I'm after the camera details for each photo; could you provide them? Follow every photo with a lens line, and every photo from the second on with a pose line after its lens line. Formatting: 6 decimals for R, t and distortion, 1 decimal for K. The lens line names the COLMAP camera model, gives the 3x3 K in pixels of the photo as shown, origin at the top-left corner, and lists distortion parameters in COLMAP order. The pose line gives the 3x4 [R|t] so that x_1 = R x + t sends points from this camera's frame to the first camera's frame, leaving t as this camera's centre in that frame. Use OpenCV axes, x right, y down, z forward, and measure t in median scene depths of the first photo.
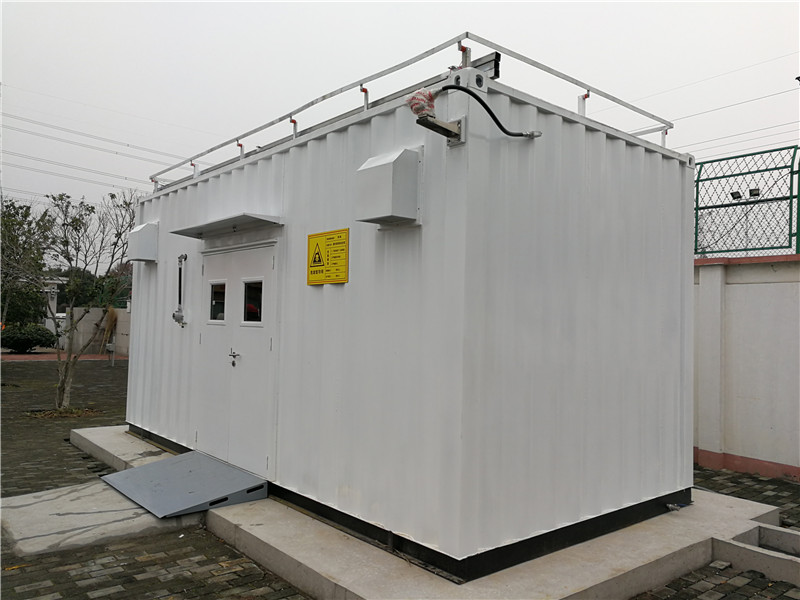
lens RADIAL K [[653.1, 0, 396.2], [0, 653.1, 296.4], [0, 0, 1]] dist [0.050545, -0.057169]
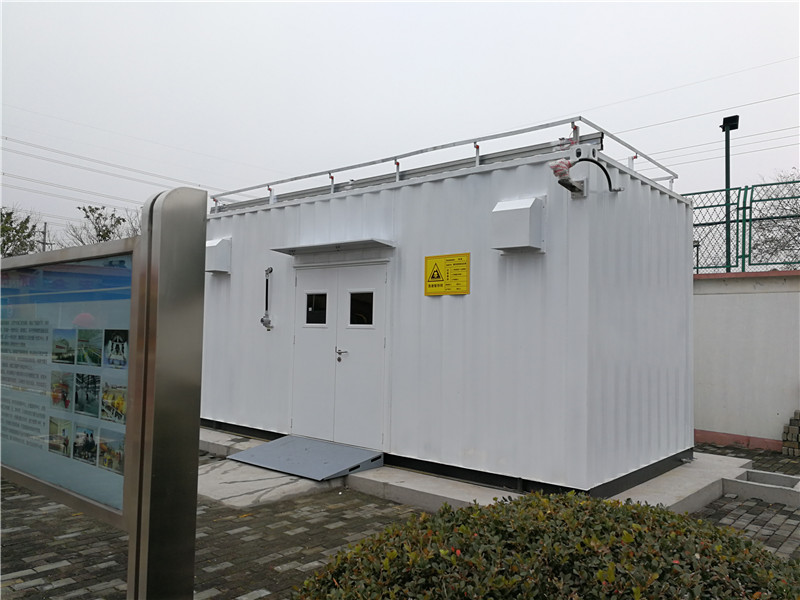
lens RADIAL K [[653.4, 0, 400.0], [0, 653.4, 300.0], [0, 0, 1]] dist [0.043631, -0.048493]
pose [[0.987493, 0.002911, 0.157636, -0.403172], [-0.002344, 0.999990, -0.003787, -0.004147], [-0.157646, 0.003371, 0.987490, -0.261395]]
